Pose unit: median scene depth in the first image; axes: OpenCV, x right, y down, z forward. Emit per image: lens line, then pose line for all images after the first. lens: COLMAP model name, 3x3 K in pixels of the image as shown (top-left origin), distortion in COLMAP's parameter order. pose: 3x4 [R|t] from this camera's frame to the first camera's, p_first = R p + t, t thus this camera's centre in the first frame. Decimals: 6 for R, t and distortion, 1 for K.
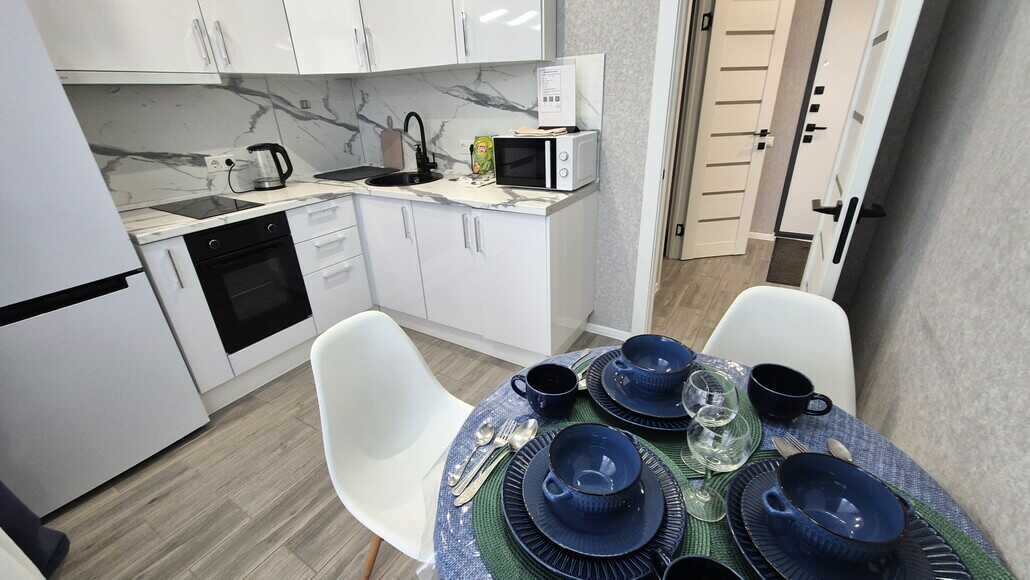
lens RADIAL K [[422.9, 0, 515.6], [0, 422.9, 288.5], [0, 0, 1]] dist [-0.001406, 0.000115]
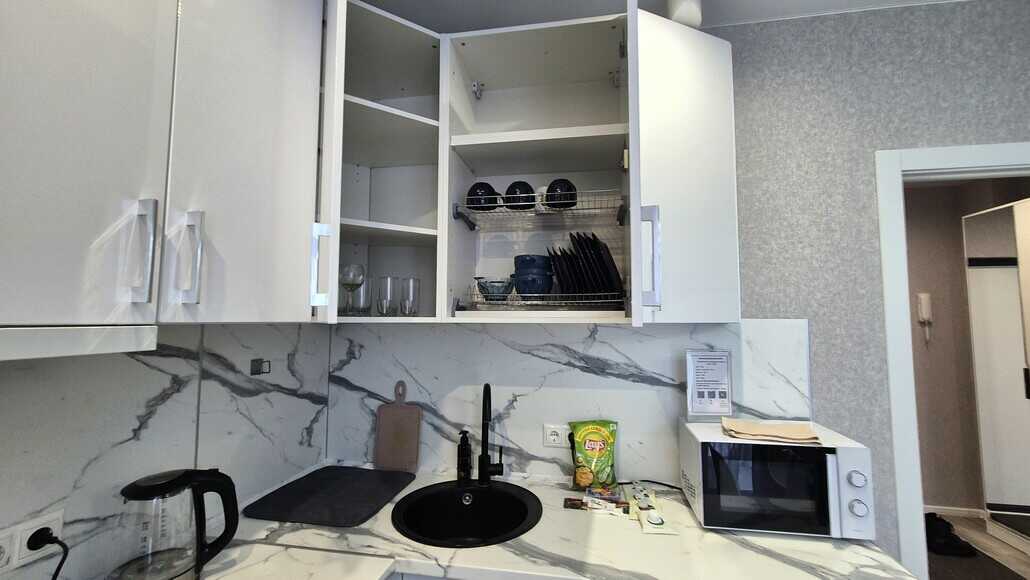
lens RADIAL K [[422.9, 0, 515.7], [0, 422.9, 292.2], [0, 0, 1]] dist [-0.001406, 0.000115]
pose [[0.924478, 0.068290, 0.375069, -0.412592], [0.119547, 0.882276, -0.455300, -0.245350], [-0.362006, 0.465753, 0.807481, 0.430832]]
